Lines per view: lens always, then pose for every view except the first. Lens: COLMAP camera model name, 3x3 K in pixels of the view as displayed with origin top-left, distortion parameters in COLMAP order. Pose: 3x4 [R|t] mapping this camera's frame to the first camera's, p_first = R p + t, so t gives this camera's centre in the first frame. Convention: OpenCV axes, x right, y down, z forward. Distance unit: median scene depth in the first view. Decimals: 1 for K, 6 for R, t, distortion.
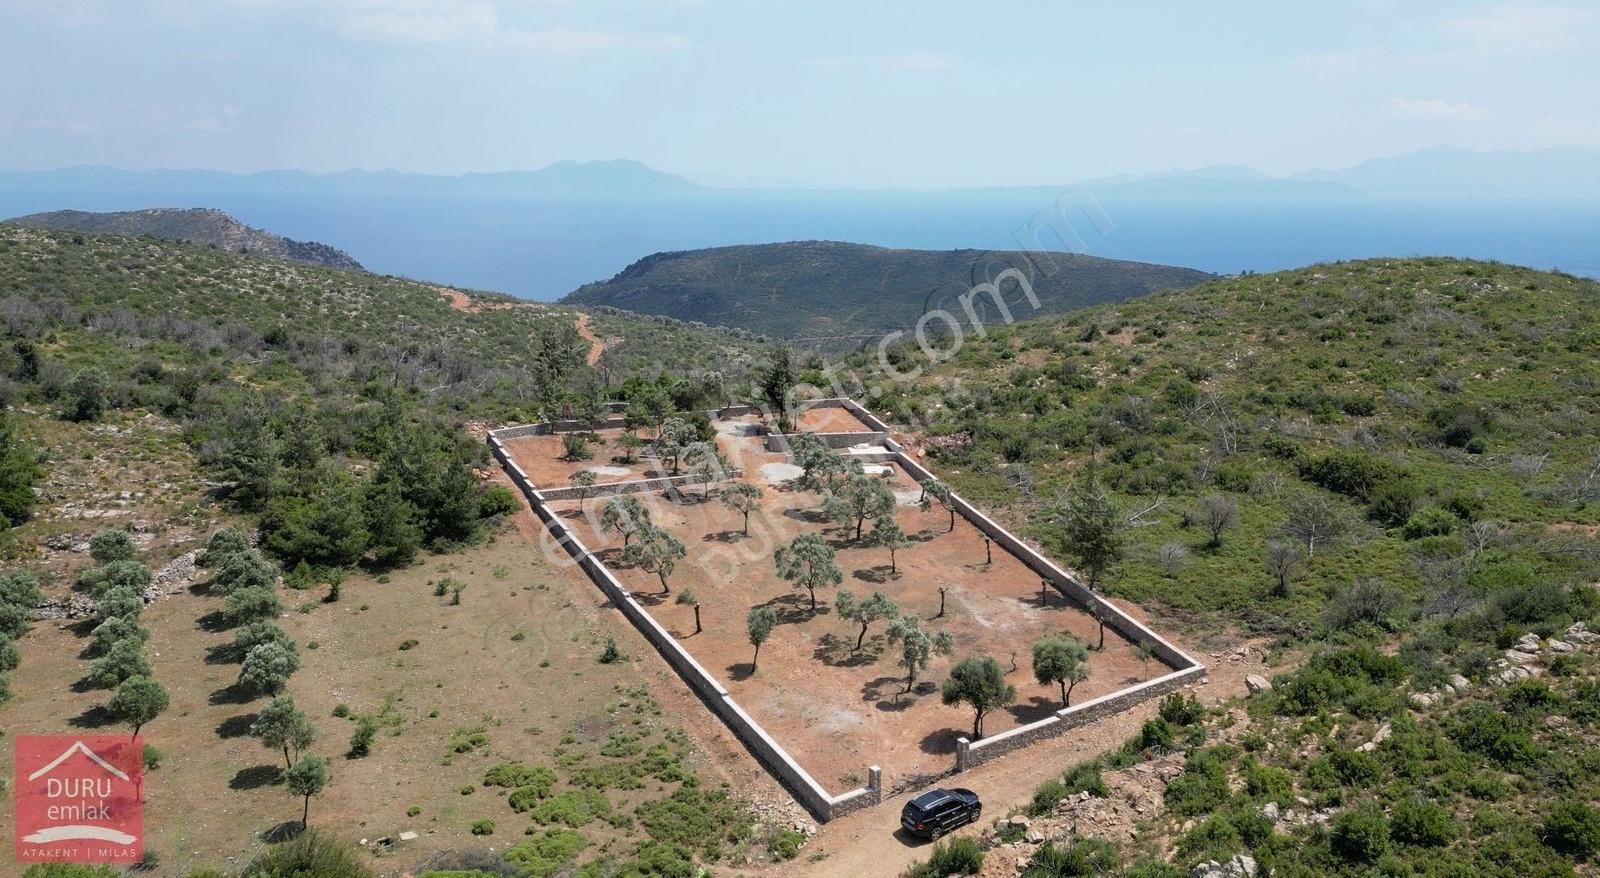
lens RADIAL K [[1173.4, 0, 800.0], [0, 1173.4, 439.0], [0, 0, 1]] dist [0.106278, -0.123836]
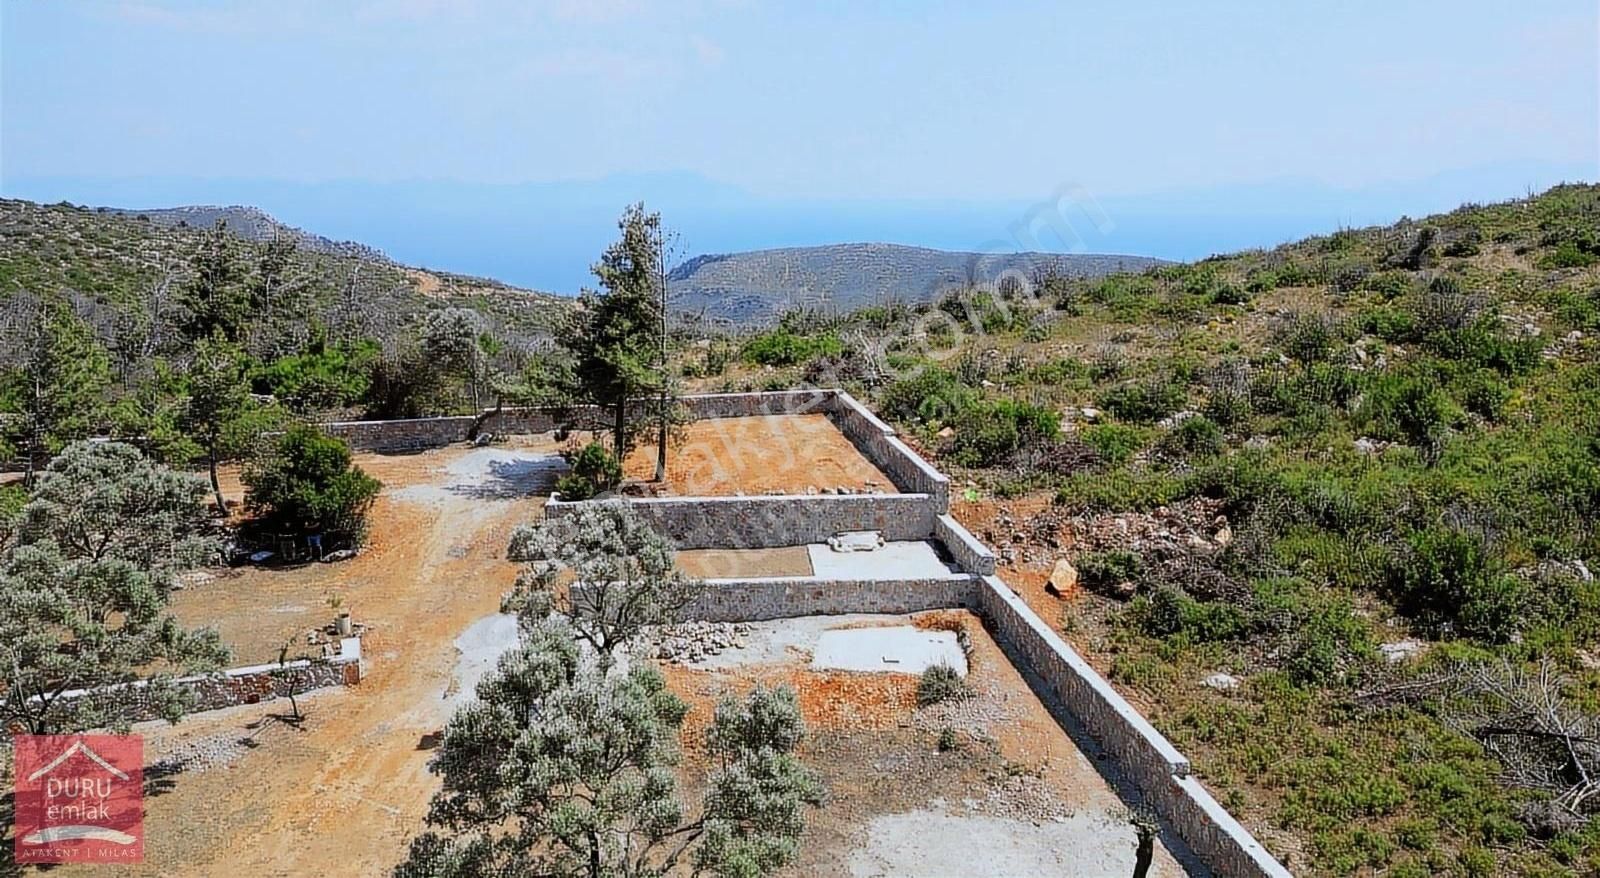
lens RADIAL K [[1173.4, 0, 800.0], [0, 1173.4, 439.0], [0, 0, 1]] dist [0.106278, -0.123836]
pose [[0.998911, 0.013824, -0.044555, 0.050710], [-0.014208, 0.999865, -0.008294, -0.017358], [0.044434, 0.008918, 0.998973, 0.689693]]
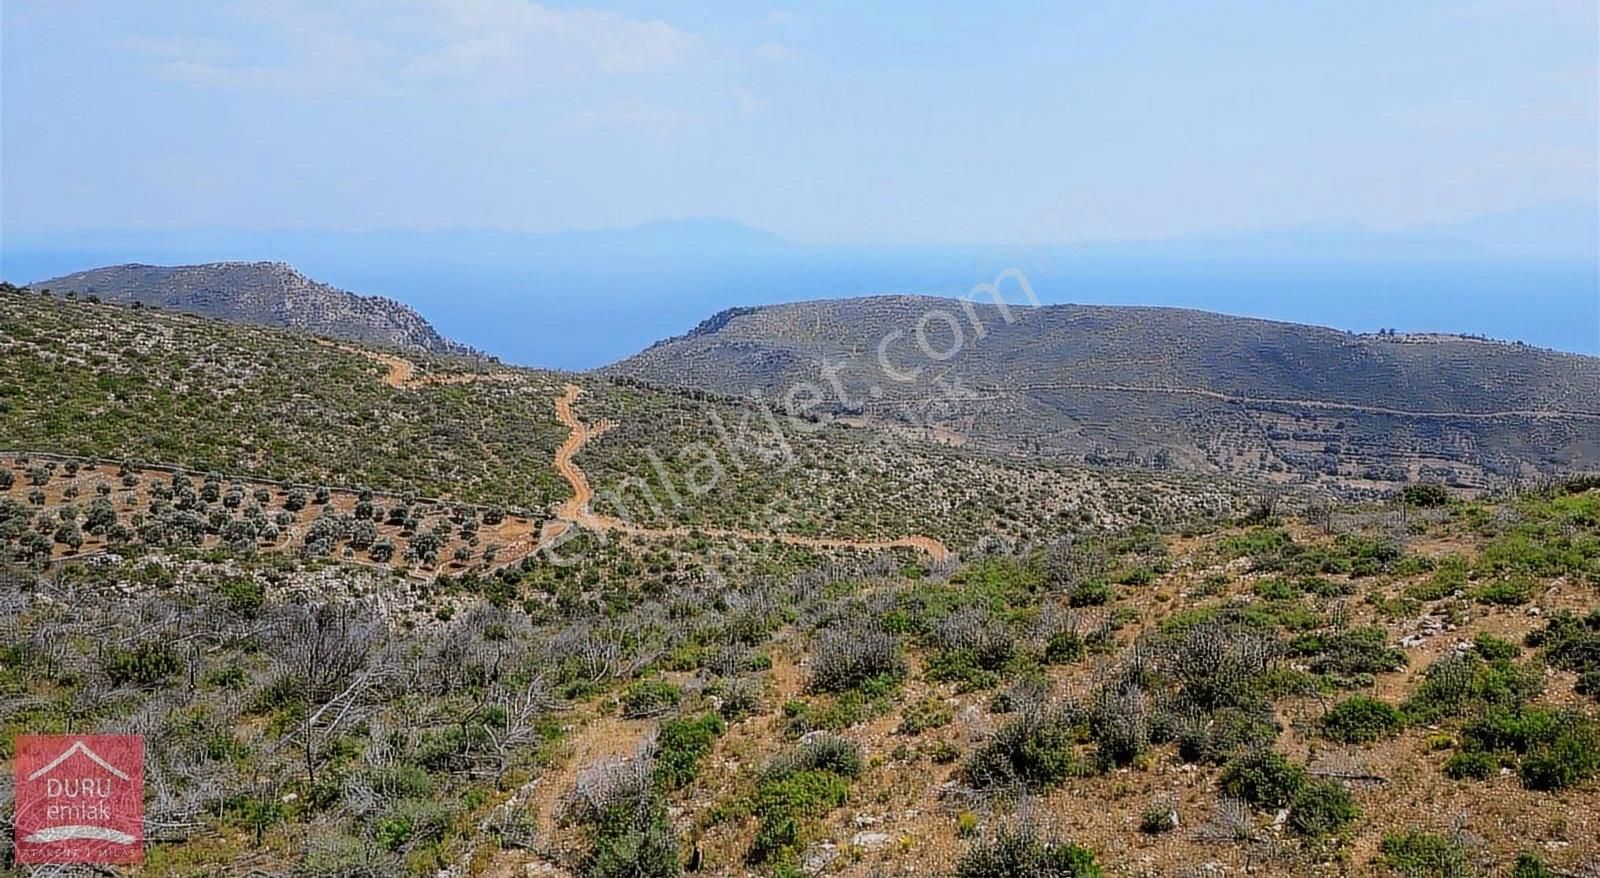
lens RADIAL K [[1173.4, 0, 800.0], [0, 1173.4, 439.0], [0, 0, 1]] dist [0.106278, -0.123836]
pose [[0.997090, 0.011338, -0.075387, 0.079386], [-0.014777, 0.998868, -0.045214, -0.171523], [0.074789, 0.046197, 0.996129, 1.071579]]
